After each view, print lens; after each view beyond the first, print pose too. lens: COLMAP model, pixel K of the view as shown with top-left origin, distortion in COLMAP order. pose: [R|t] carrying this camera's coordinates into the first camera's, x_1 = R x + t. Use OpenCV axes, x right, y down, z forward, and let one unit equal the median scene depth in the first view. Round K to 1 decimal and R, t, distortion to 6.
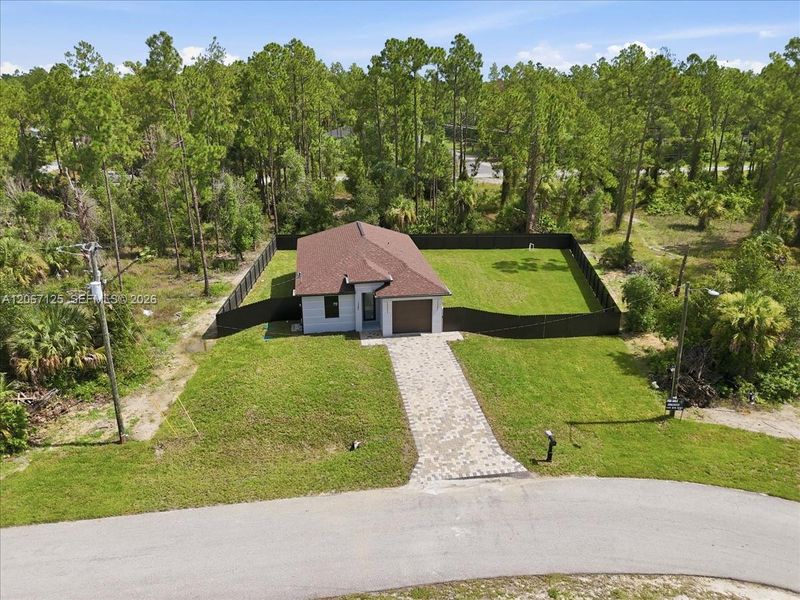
lens RADIAL K [[597.6, 0, 400.0], [0, 597.6, 300.0], [0, 0, 1]] dist [0.021565, -0.005959]
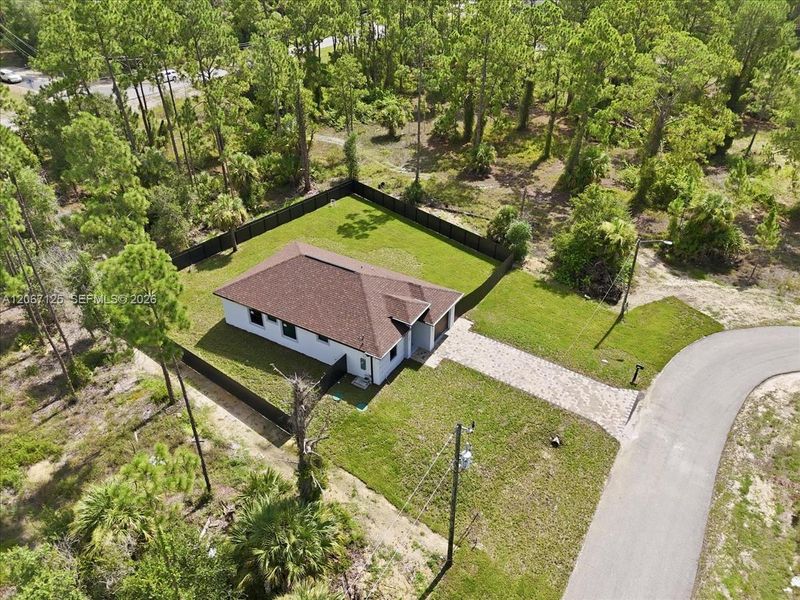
lens RADIAL K [[597.6, 0, 400.0], [0, 597.6, 300.0], [0, 0, 1]] dist [0.021565, -0.005959]
pose [[0.636584, -0.421399, 0.645898, -0.796915], [0.249222, 0.904985, 0.344805, -0.456613], [-0.729828, -0.058526, 0.681121, 0.288436]]
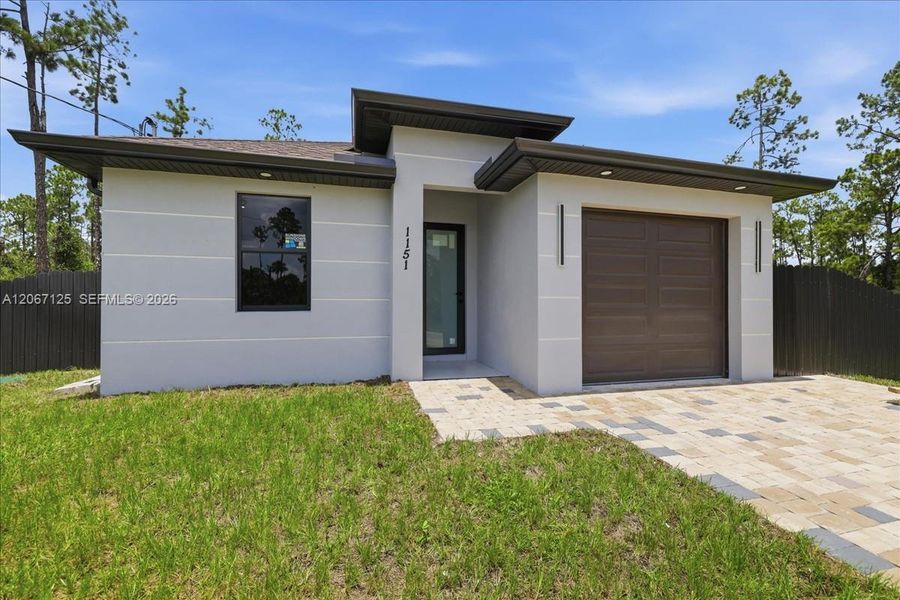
lens RADIAL K [[380.5, 0, 452.8], [0, 380.5, 292.7], [0, 0, 1]] dist [-0.001833, -0.000034]
pose [[0.991884, 0.006861, 0.126965, -0.074439], [0.042061, 0.924623, -0.378554, 0.079659], [-0.119992, 0.380822, 0.916830, 0.928405]]
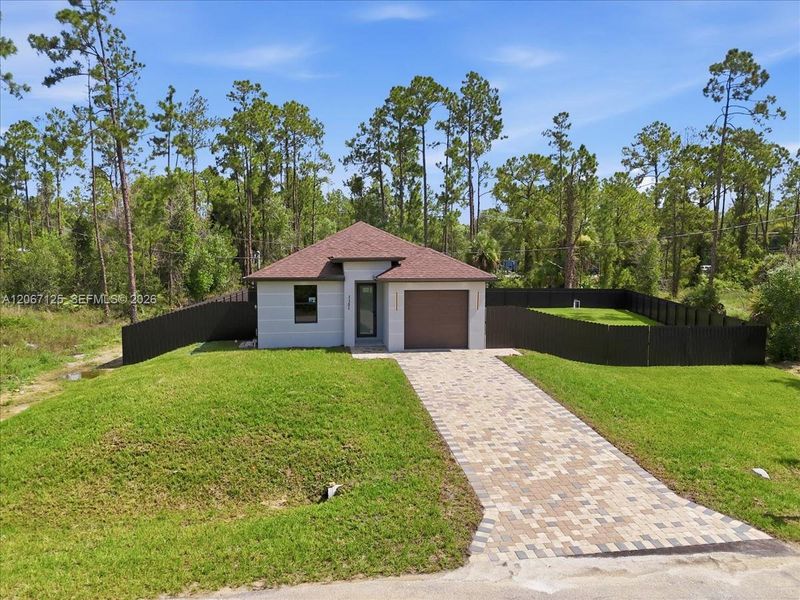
lens RADIAL K [[597.6, 0, 400.0], [0, 597.6, 300.0], [0, 0, 1]] dist [0.021565, -0.005959]
pose [[0.999981, 0.004785, 0.003944, -0.020713], [-0.003653, 0.968525, -0.248890, 0.169099], [-0.005010, 0.248870, 0.968524, 0.424816]]
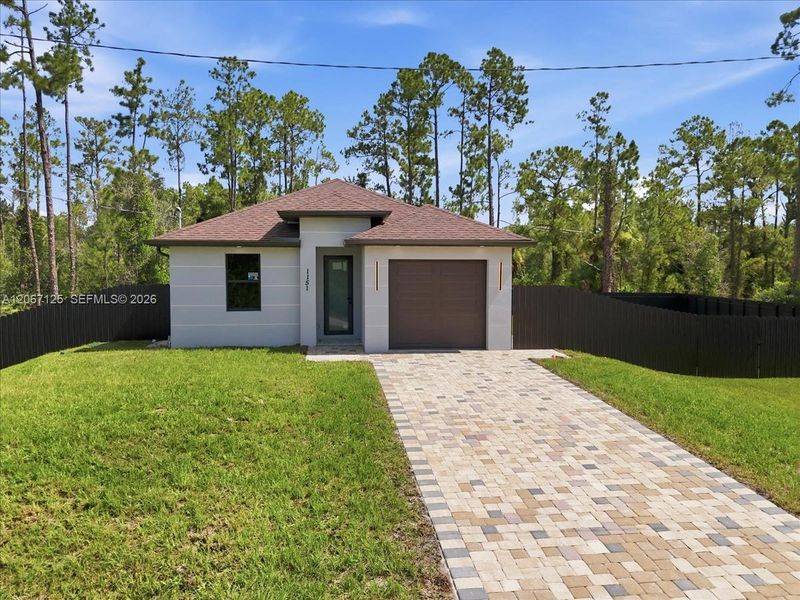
lens RADIAL K [[597.6, 0, 400.0], [0, 597.6, 300.0], [0, 0, 1]] dist [0.021565, -0.005959]
pose [[0.999566, 0.003202, -0.029298, 0.006660], [-0.011573, 0.956879, -0.290257, 0.150020], [0.027105, 0.290470, 0.956500, 0.643961]]
